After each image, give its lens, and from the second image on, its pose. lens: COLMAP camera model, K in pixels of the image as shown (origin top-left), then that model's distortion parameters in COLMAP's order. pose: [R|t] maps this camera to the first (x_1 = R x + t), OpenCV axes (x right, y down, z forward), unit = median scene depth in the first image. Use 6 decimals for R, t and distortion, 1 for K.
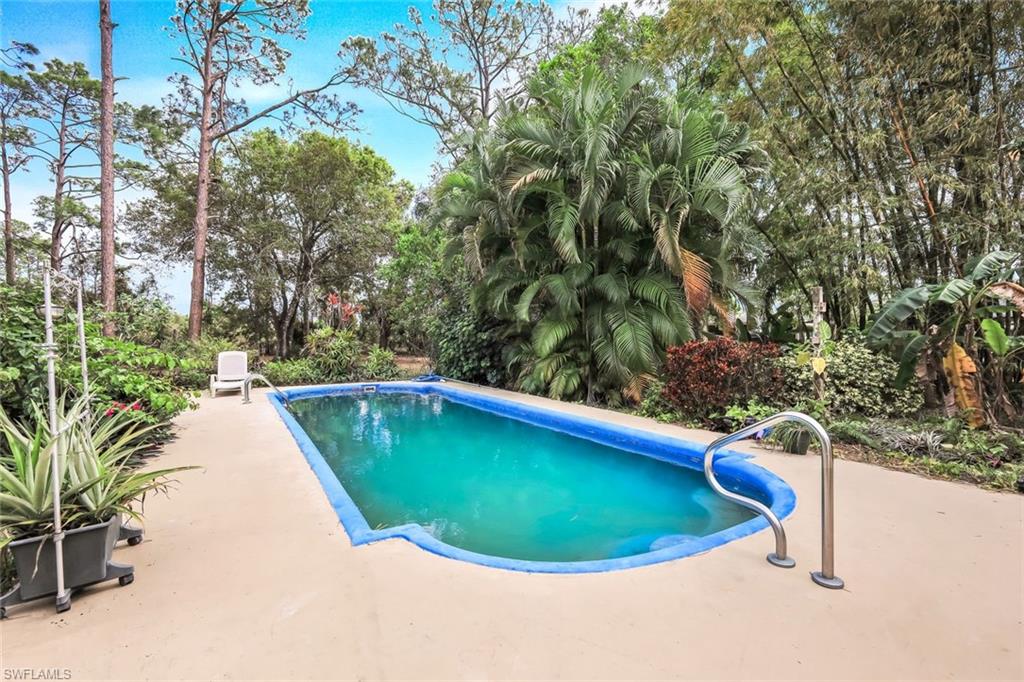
lens RADIAL K [[448.4, 0, 510.3], [0, 448.4, 341.6], [0, 0, 1]] dist [-0.000100, -0.000112]
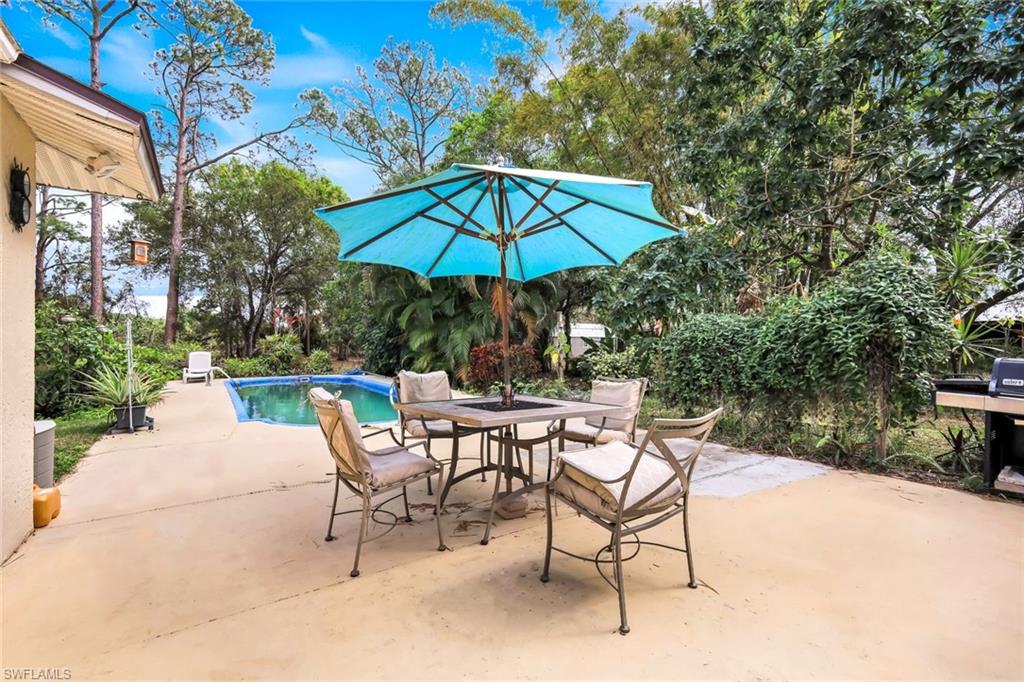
lens RADIAL K [[448.4, 0, 514.0], [0, 448.4, 340.1], [0, 0, 1]] dist [-0.000100, -0.000112]
pose [[0.998992, 0.001195, 0.044863, 0.133657], [-0.000691, 0.999937, -0.011239, 0.000647], [-0.044873, 0.011197, 0.998930, -0.198046]]
